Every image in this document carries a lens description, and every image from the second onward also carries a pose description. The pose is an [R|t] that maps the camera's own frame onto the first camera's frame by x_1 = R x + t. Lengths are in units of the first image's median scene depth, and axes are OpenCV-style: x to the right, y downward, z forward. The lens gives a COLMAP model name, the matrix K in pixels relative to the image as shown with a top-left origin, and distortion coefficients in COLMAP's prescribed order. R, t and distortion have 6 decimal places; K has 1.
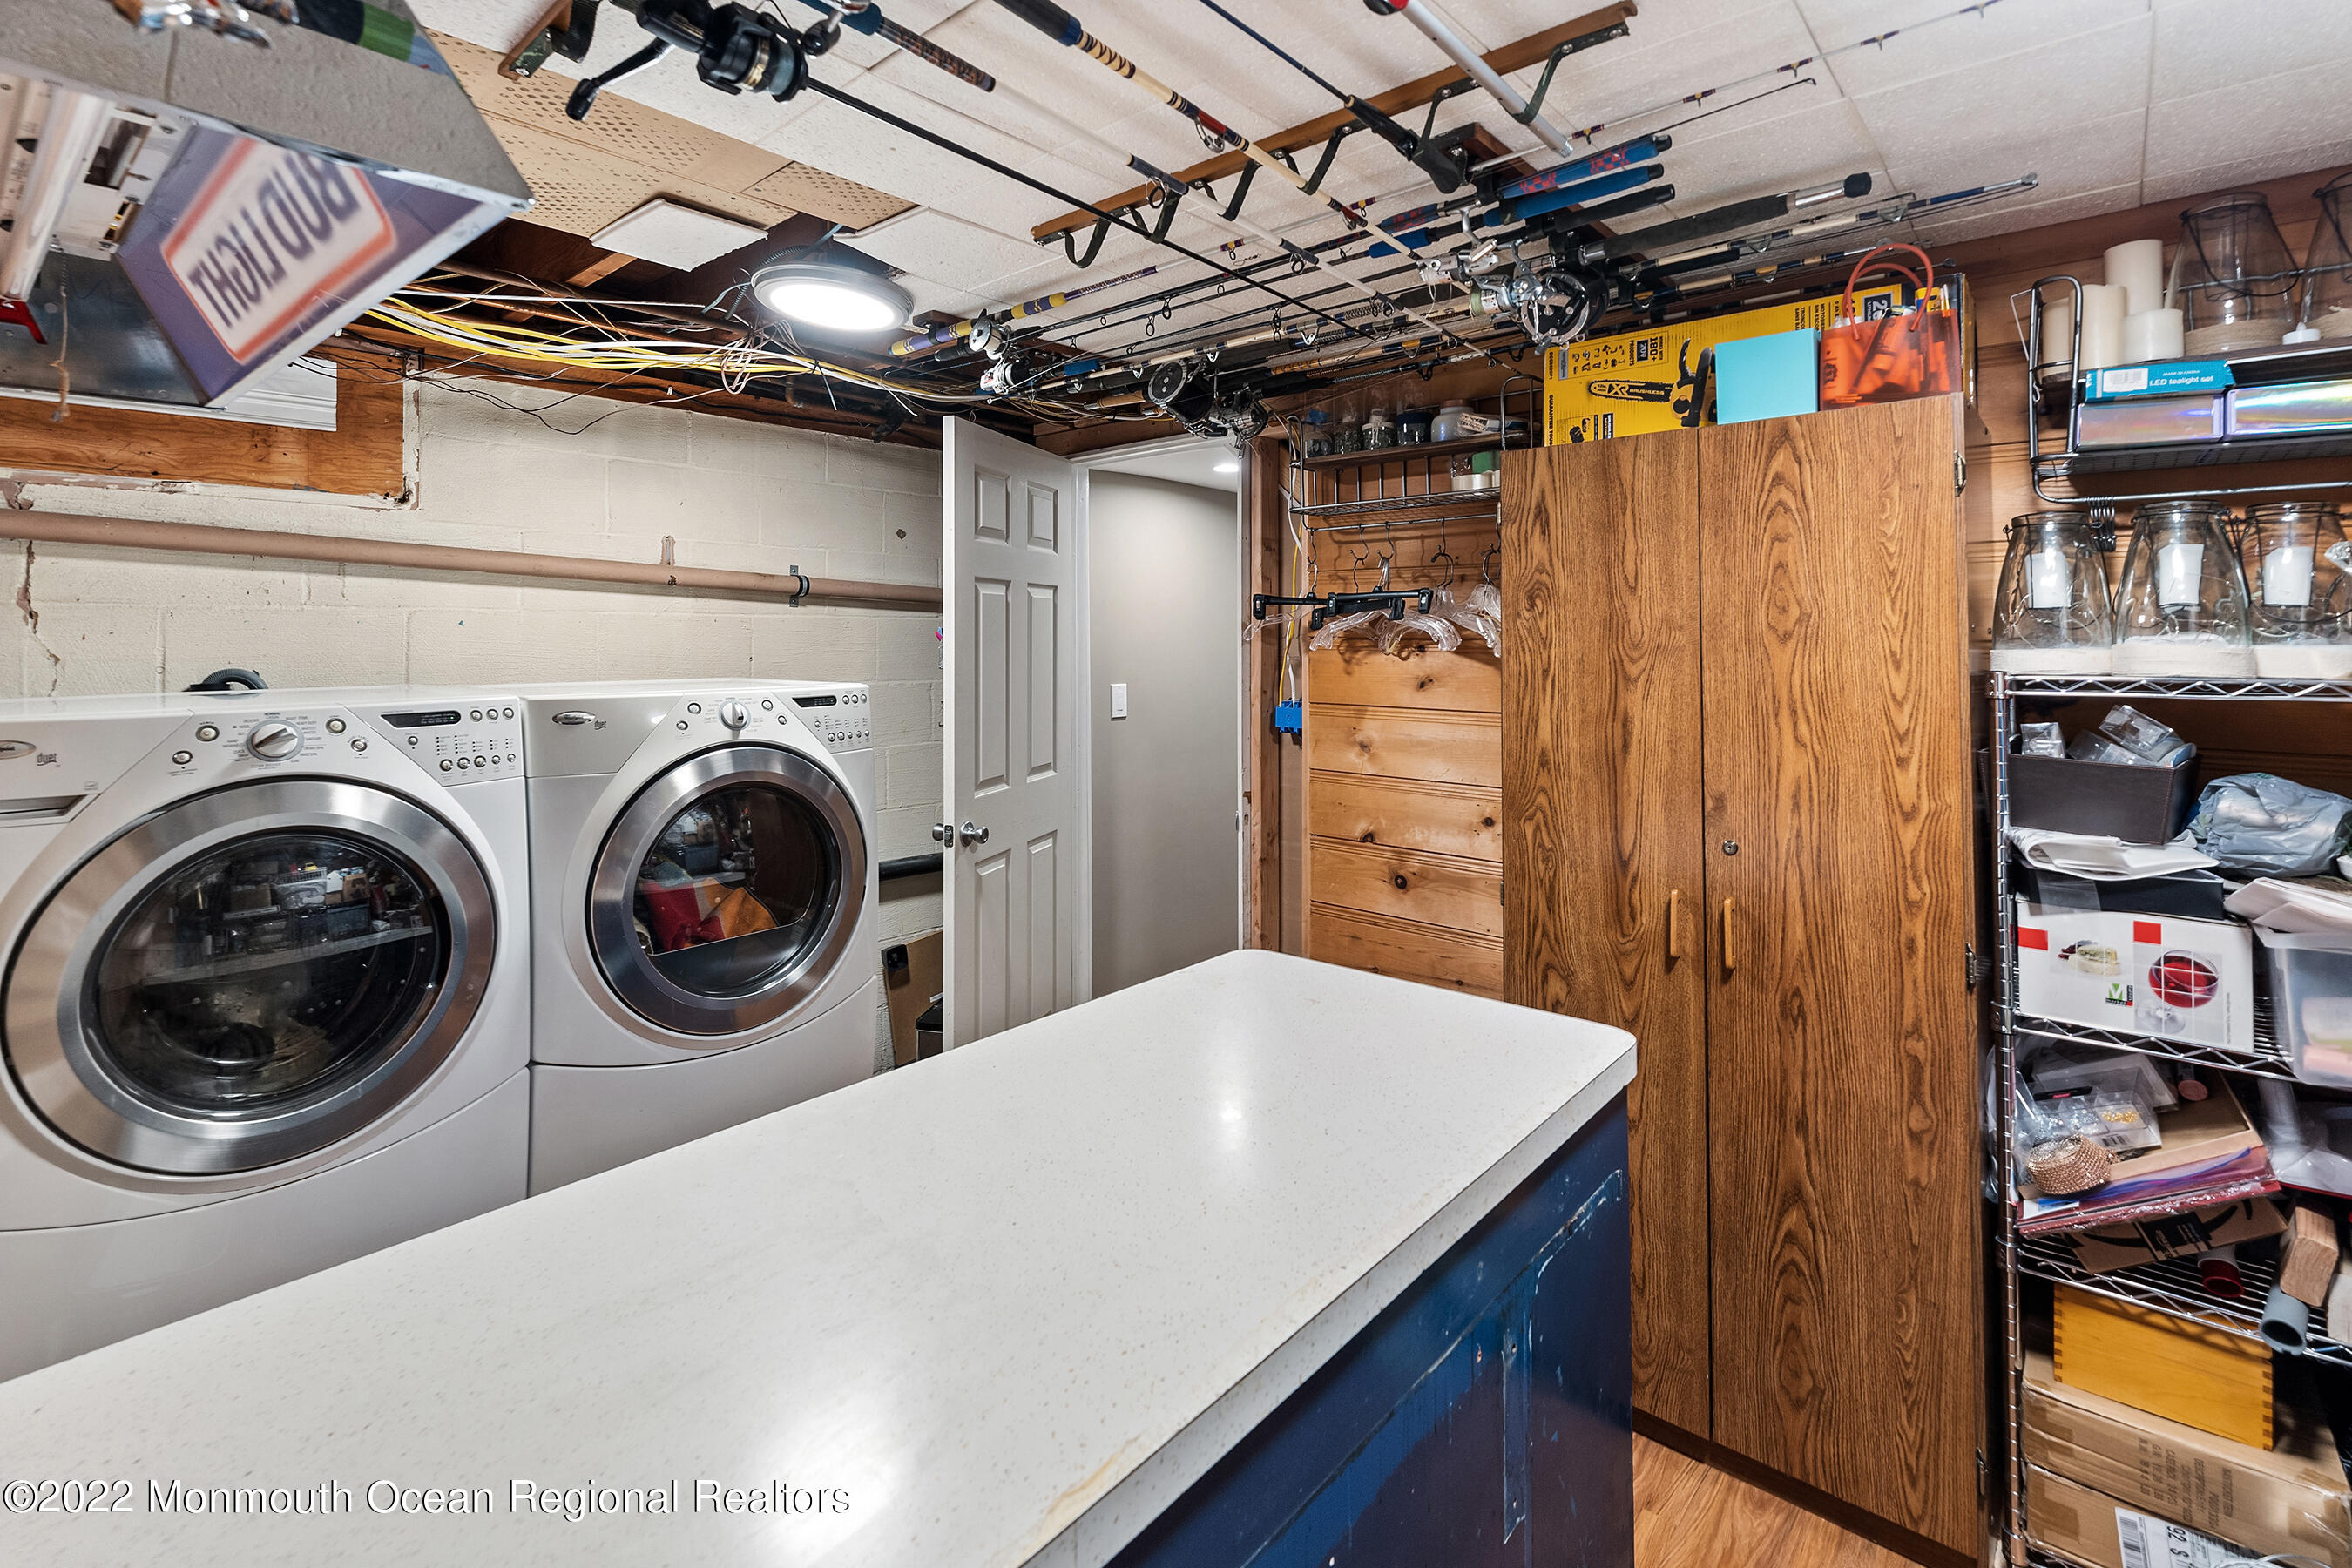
lens RADIAL K [[1077.3, 0, 1178.1], [0, 1077.3, 621.9], [0, 0, 1]] dist [-0.004586, -0.000847]
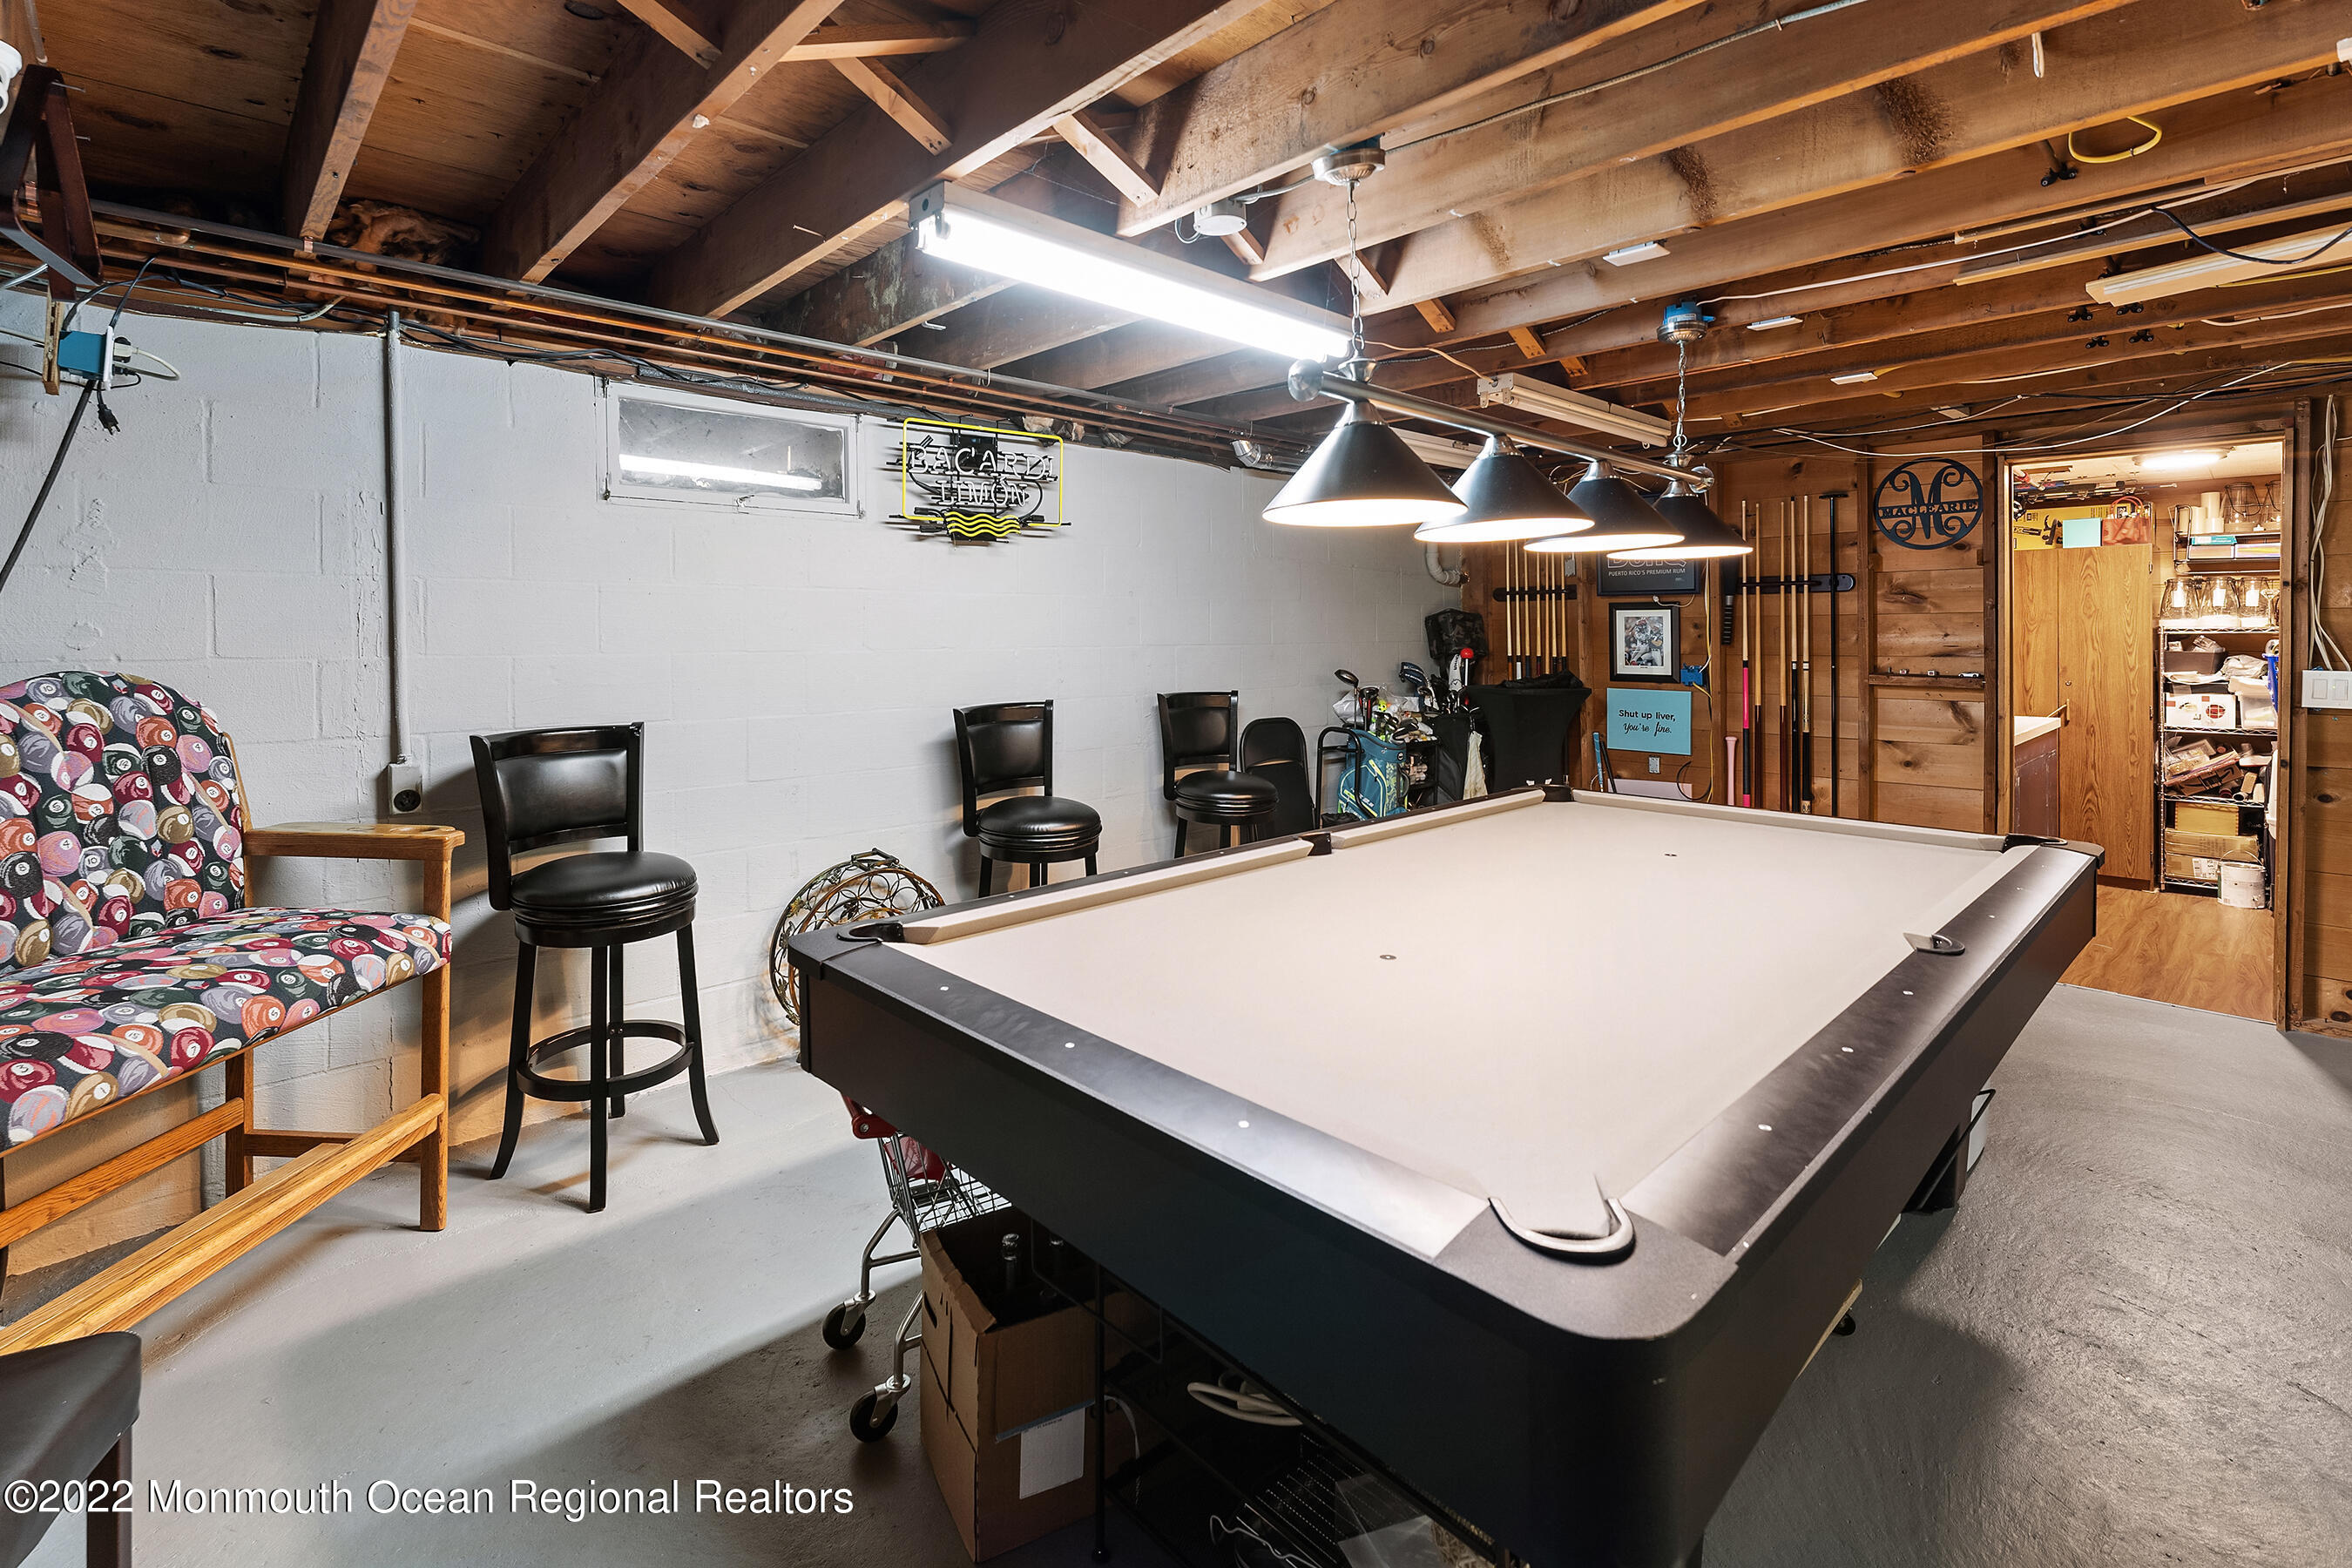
lens RADIAL K [[1077.3, 0, 1163.8], [0, 1077.3, 644.5], [0, 0, 1]] dist [-0.004586, -0.000847]
pose [[0.994927, -0.000667, -0.100596, -1.996460], [0.003190, 0.999684, 0.024923, 0.010005], [0.100547, -0.025118, 0.994615, -2.641877]]
